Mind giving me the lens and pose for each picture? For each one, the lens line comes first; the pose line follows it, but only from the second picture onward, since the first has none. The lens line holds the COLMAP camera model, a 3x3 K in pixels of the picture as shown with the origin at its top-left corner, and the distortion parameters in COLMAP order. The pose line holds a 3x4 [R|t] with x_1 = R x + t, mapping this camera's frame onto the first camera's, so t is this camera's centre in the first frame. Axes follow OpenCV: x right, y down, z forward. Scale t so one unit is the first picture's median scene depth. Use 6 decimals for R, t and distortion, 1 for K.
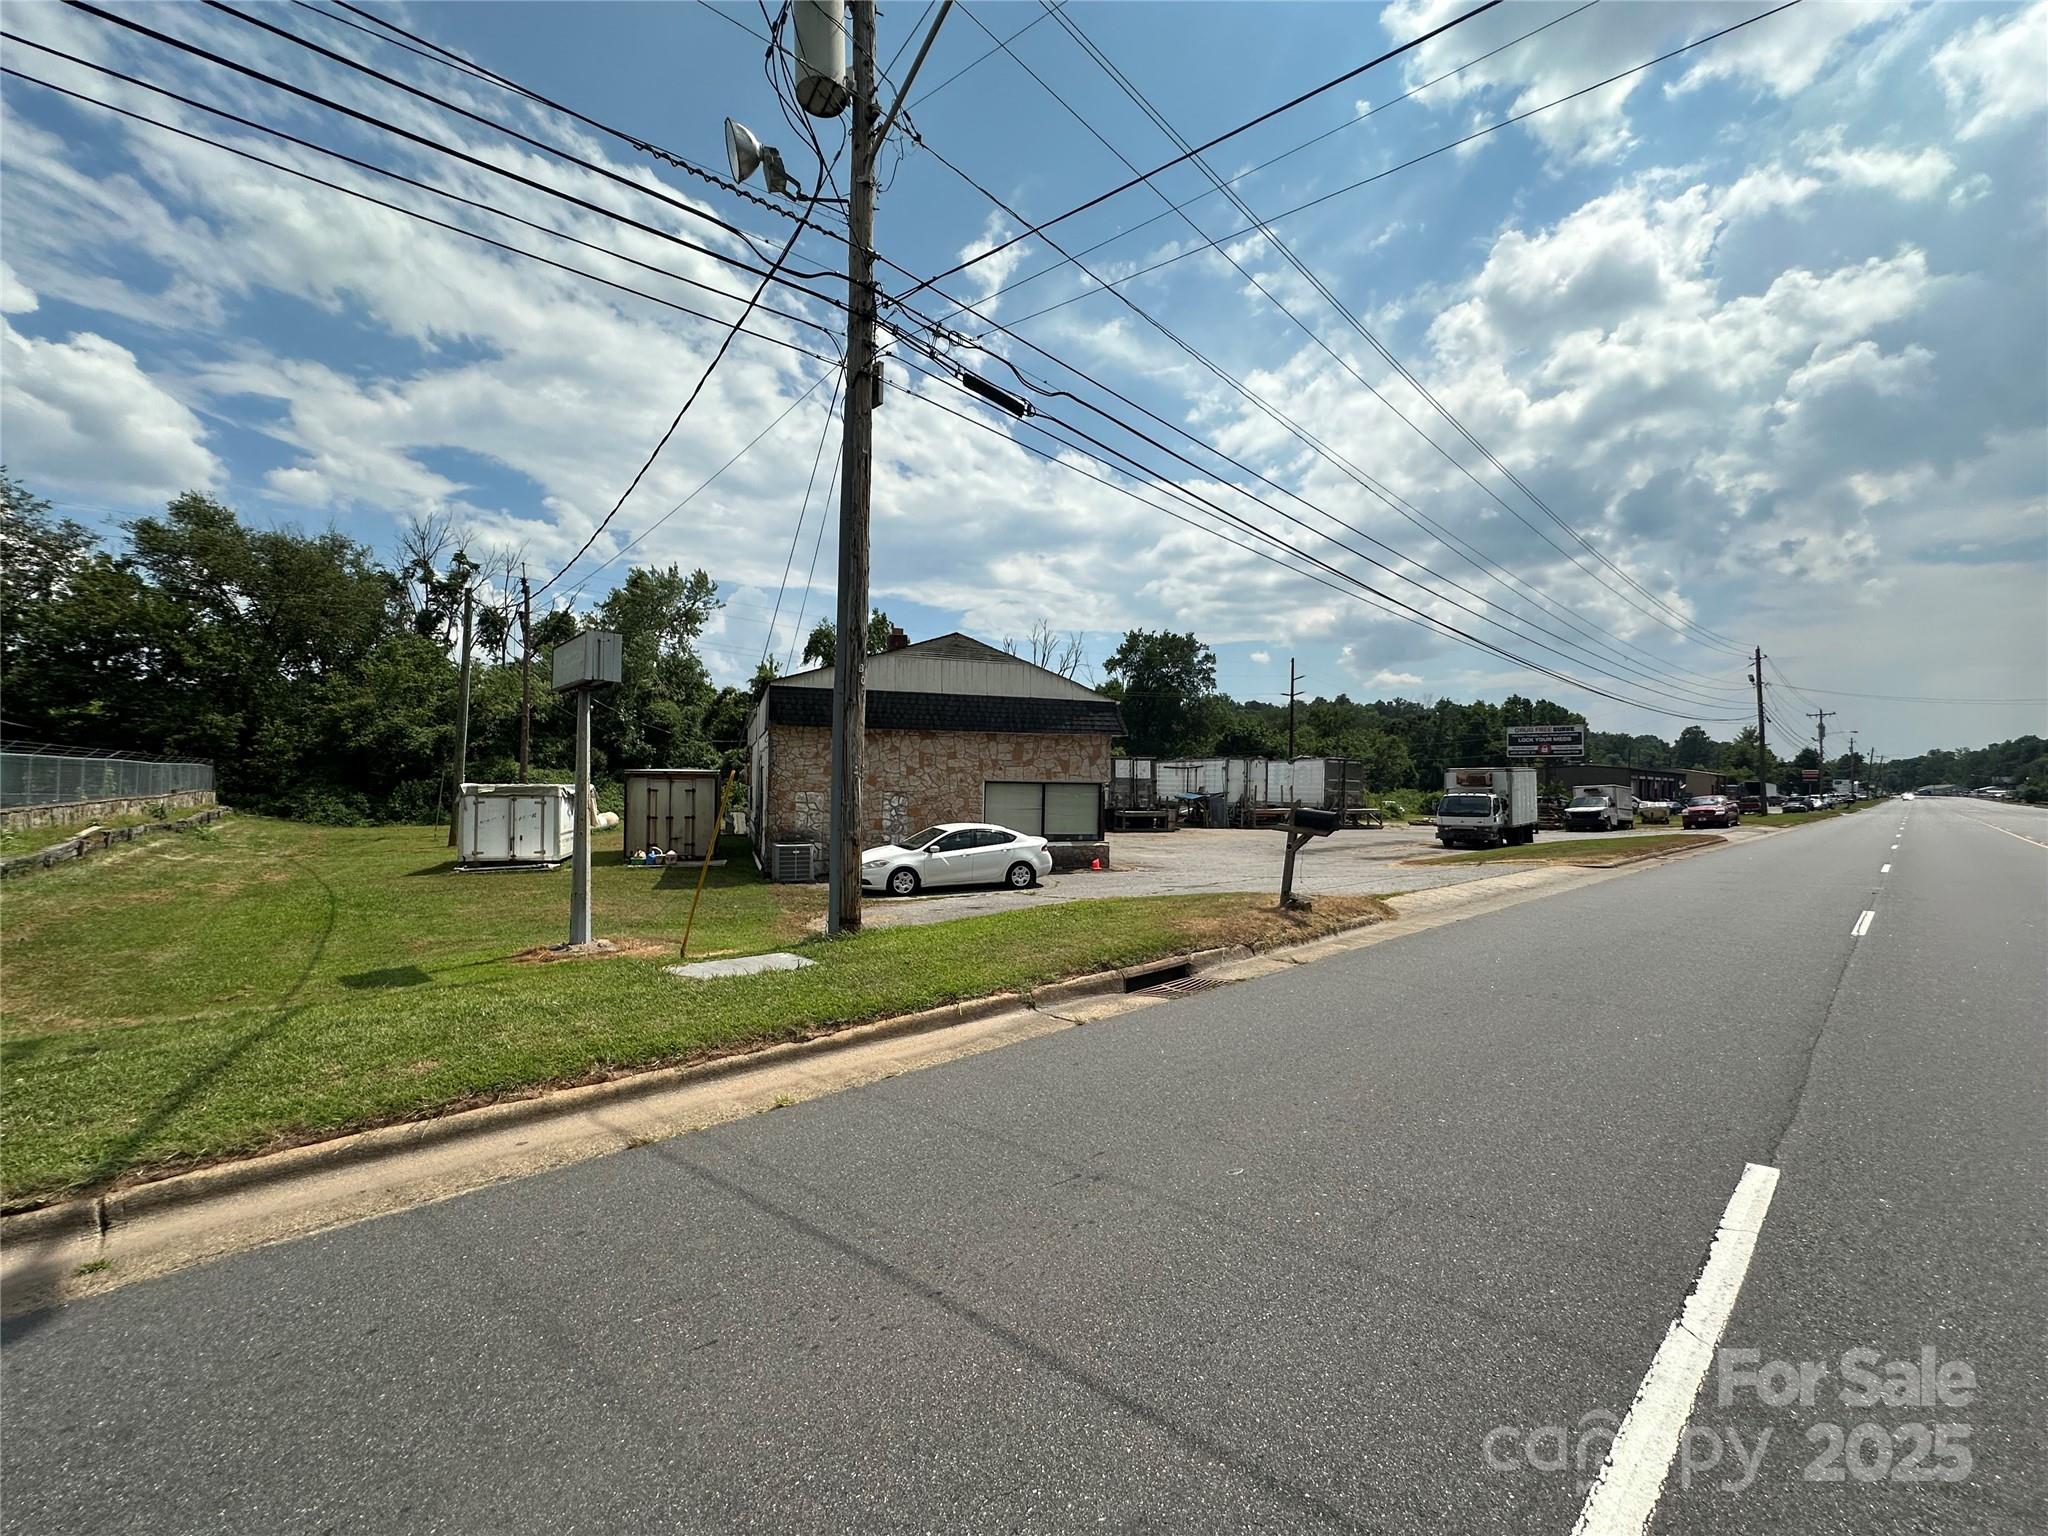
lens RADIAL K [[821.1, 0, 1019.4], [0, 821.1, 767.6], [0, 0, 1]] dist [-0.004189, 0.000629]
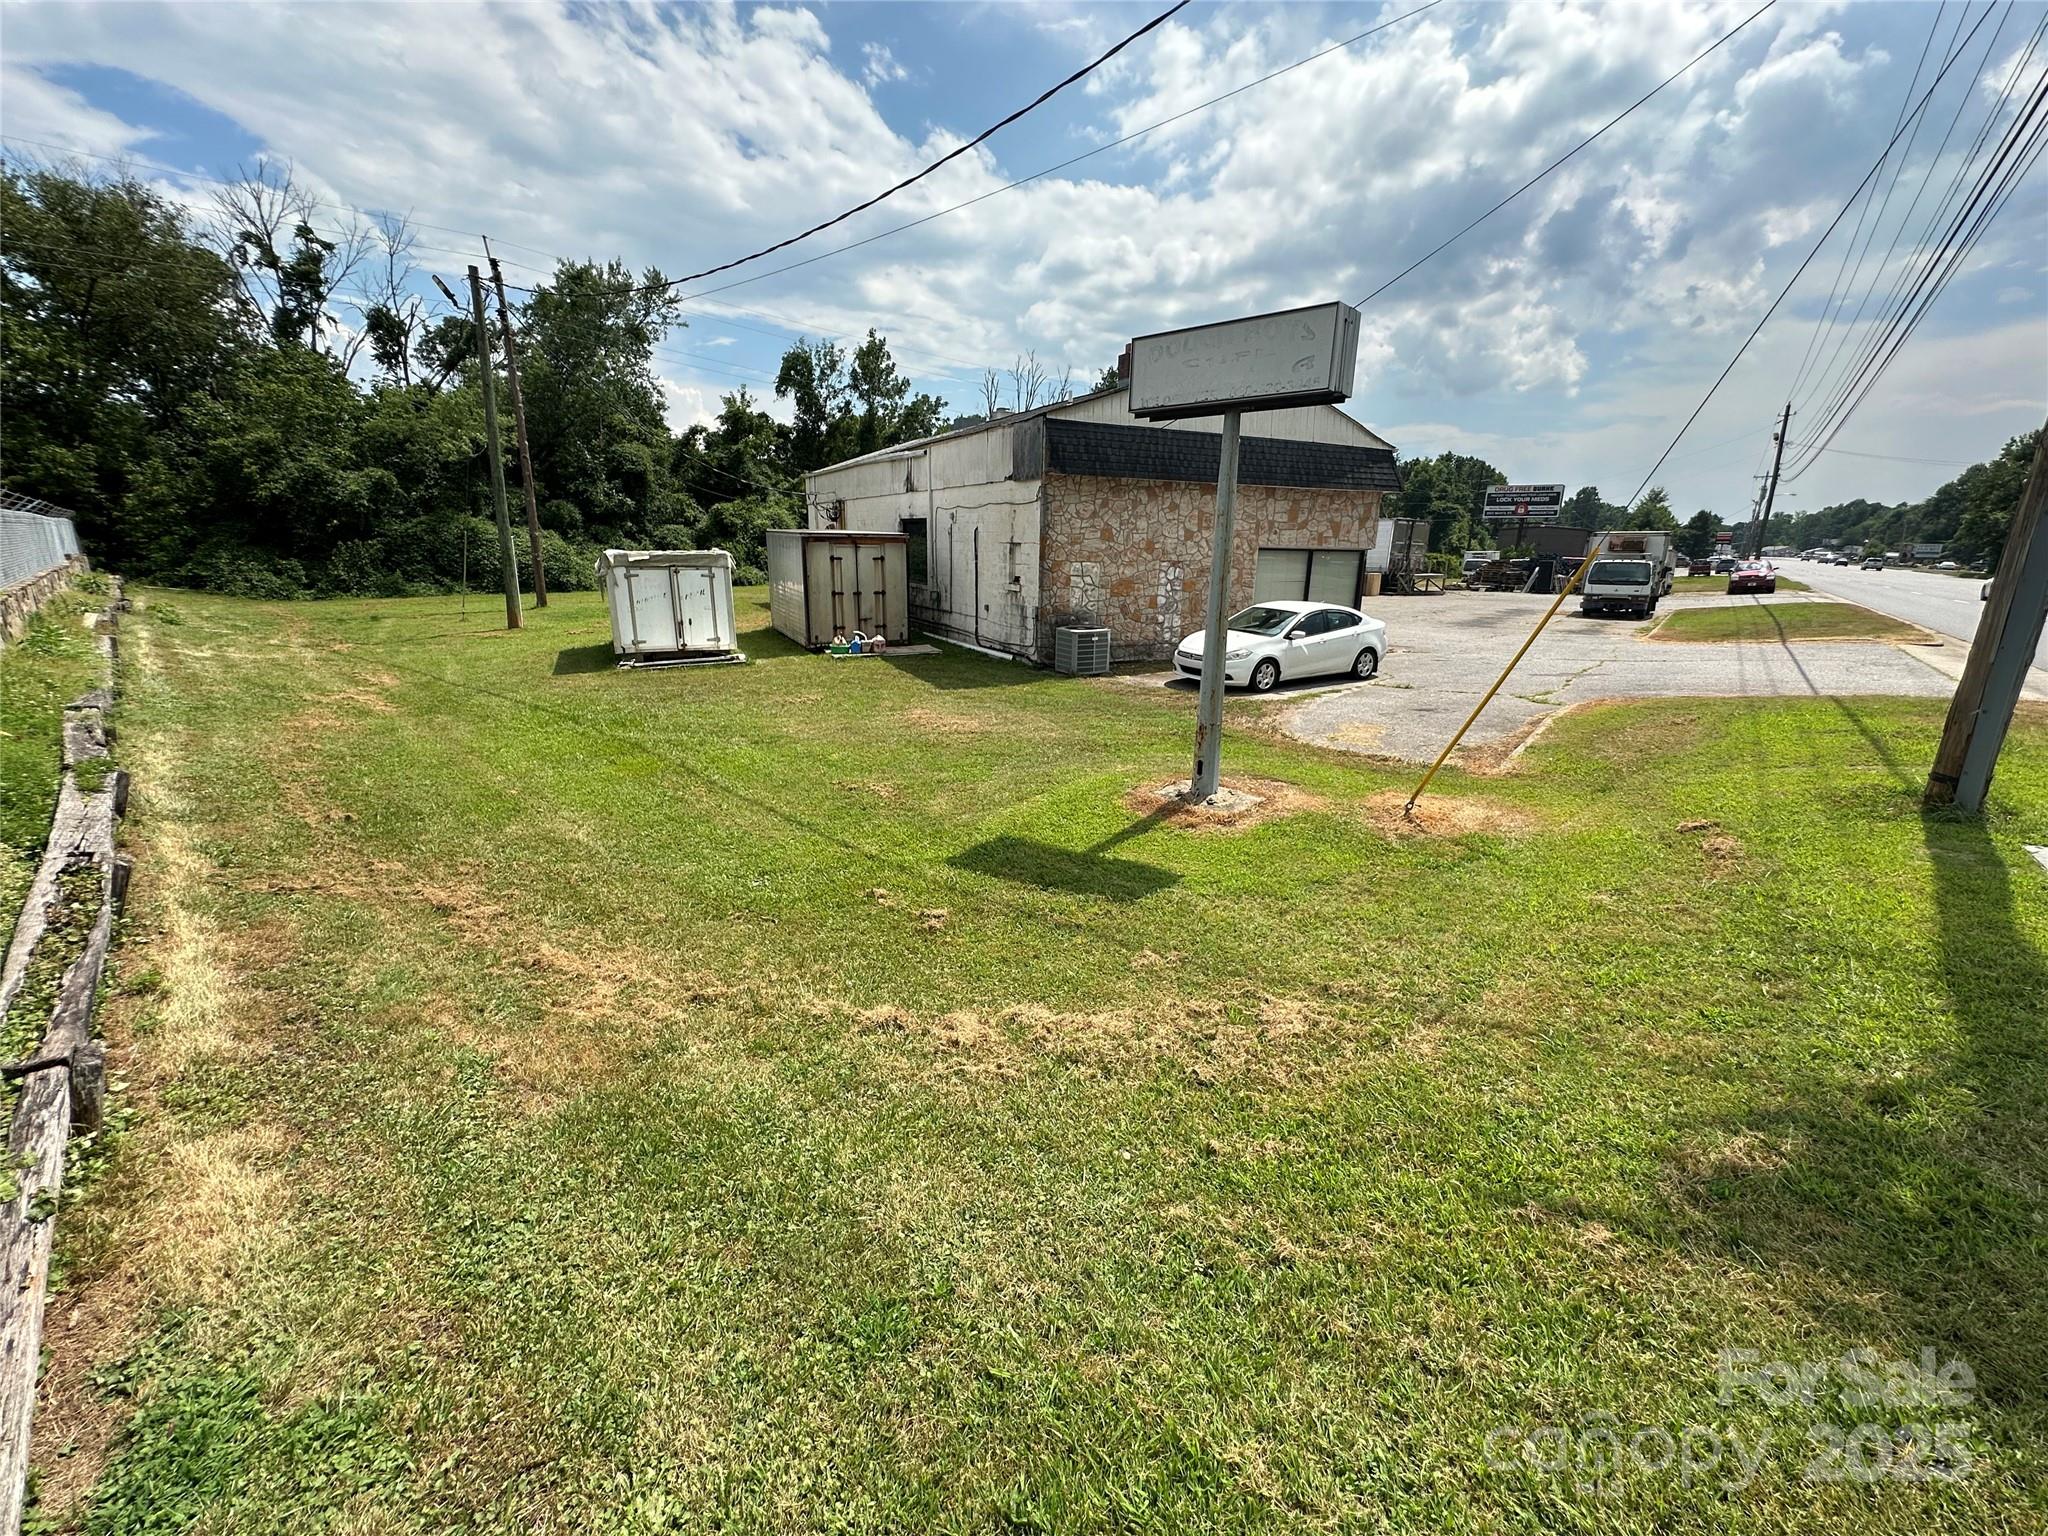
lens RADIAL K [[817.3, 0, 1019.0], [0, 817.3, 773.9], [0, 0, 1]] dist [-0.002534, 0.000465]
pose [[0.991780, -0.032557, 0.123740, -0.206251], [-0.004940, 0.956621, 0.291293, -0.002340], [-0.127856, -0.289510, 0.948597, 0.090338]]
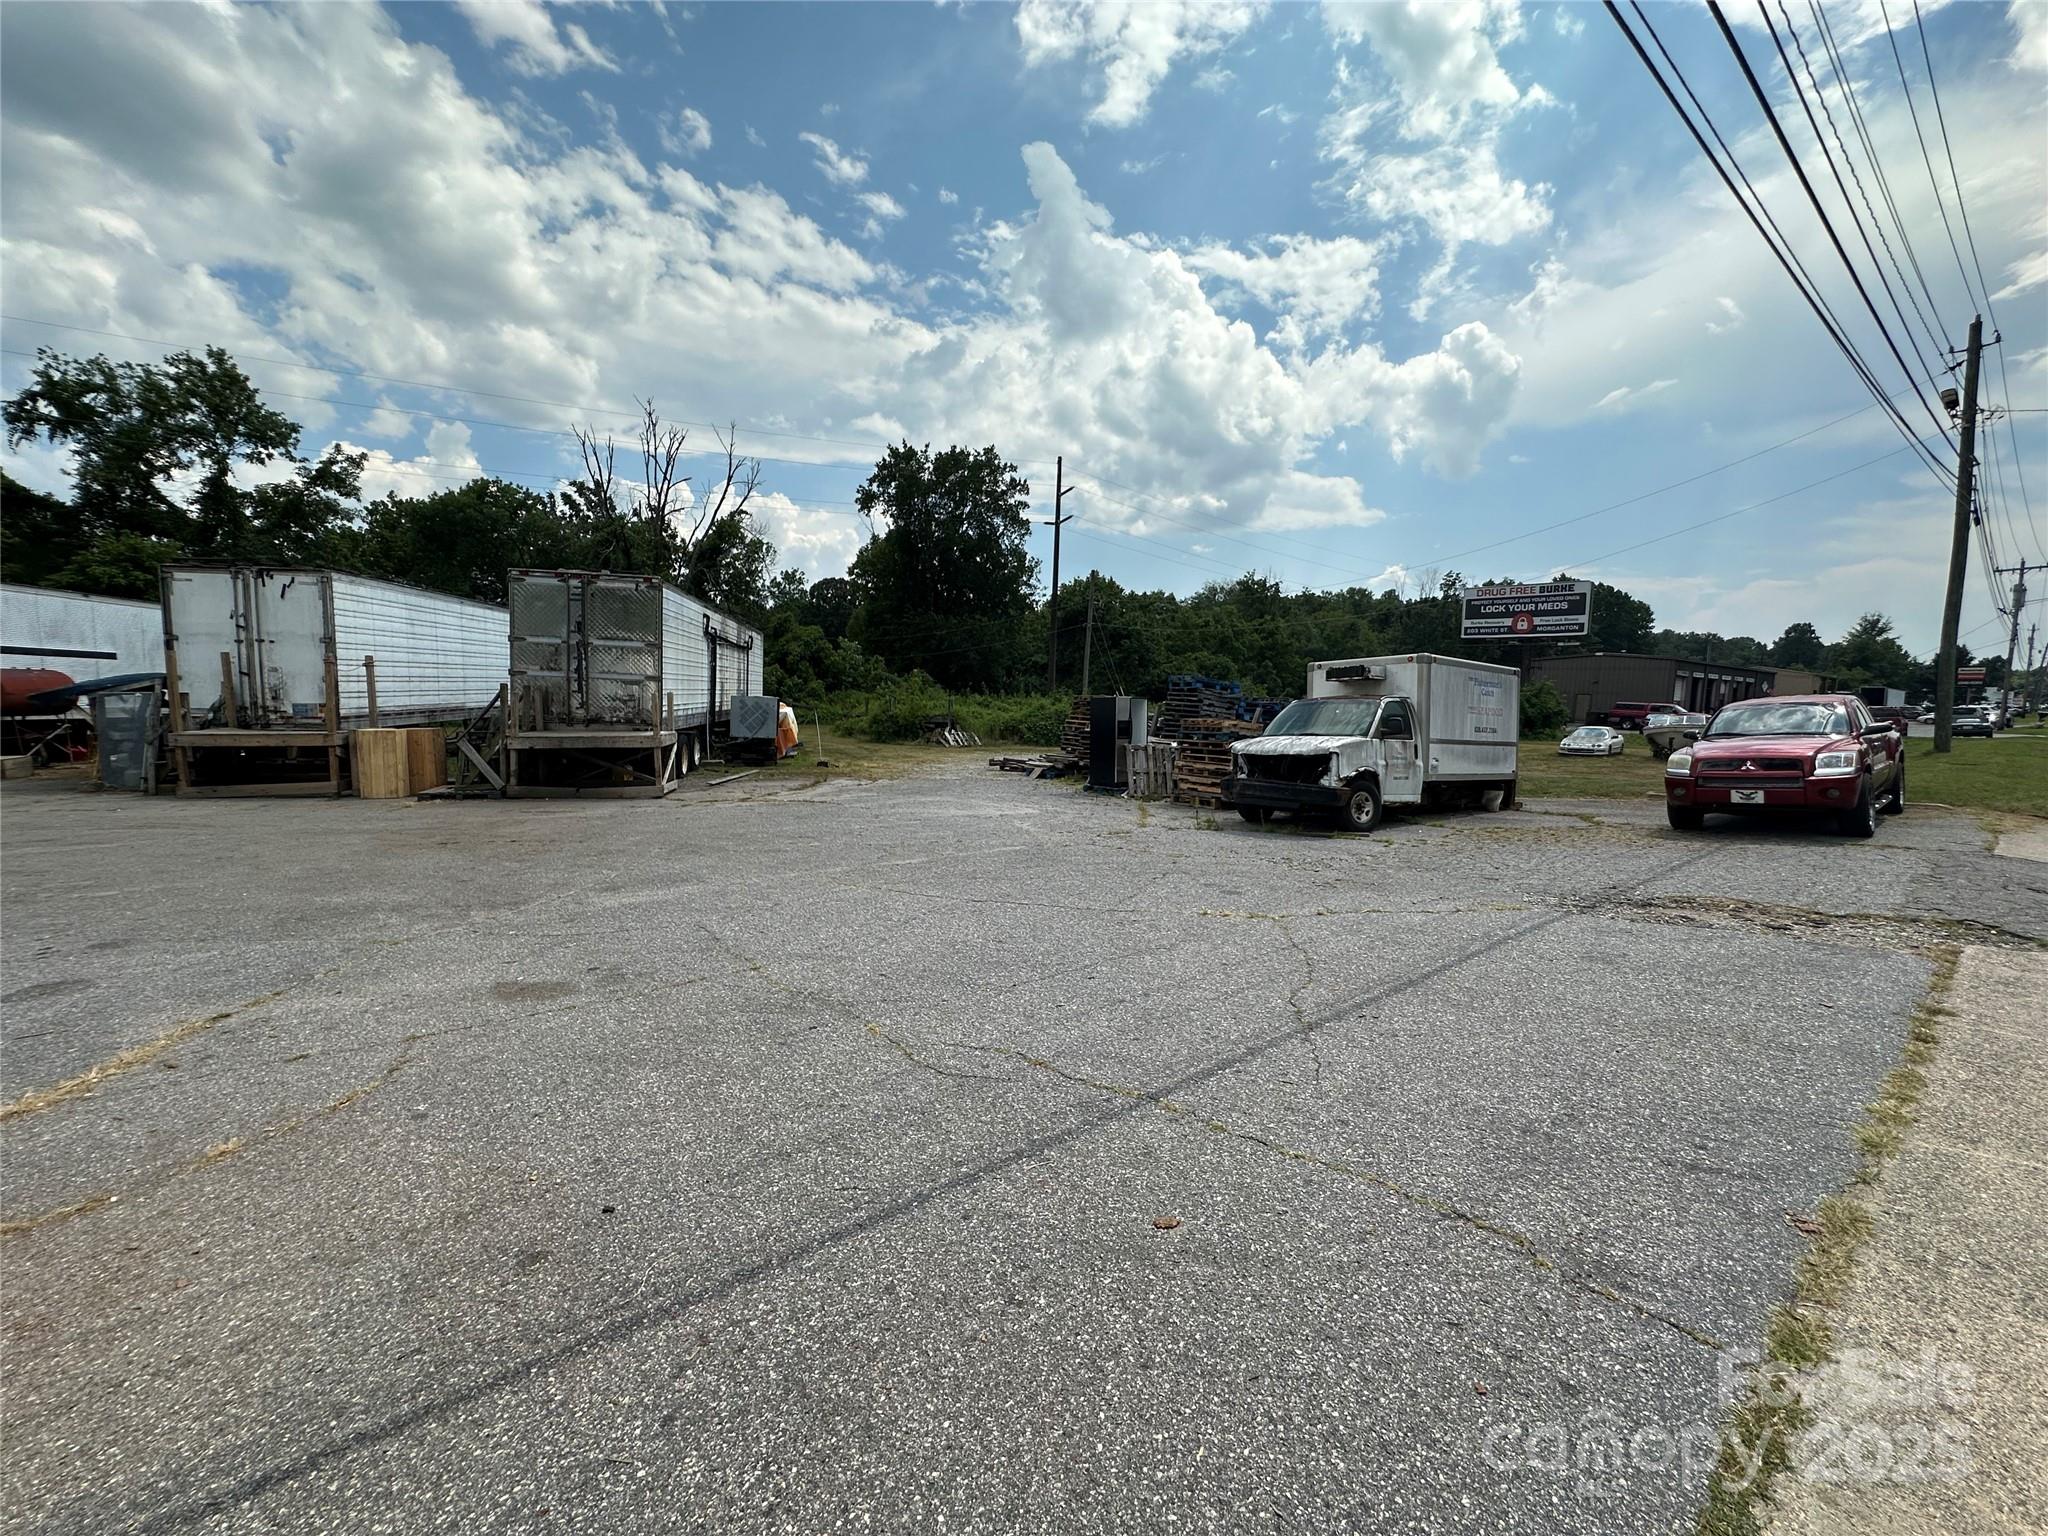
lens RADIAL K [[823.3, 0, 1021.9], [0, 823.3, 771.6], [0, 0, 1]] dist [-0.003559, 0.000444]
pose [[0.997974, 0.013559, -0.062154, 0.664631], [-0.006005, 0.992739, 0.120141, 0.030861], [0.063332, -0.119525, 0.990809, 0.784174]]
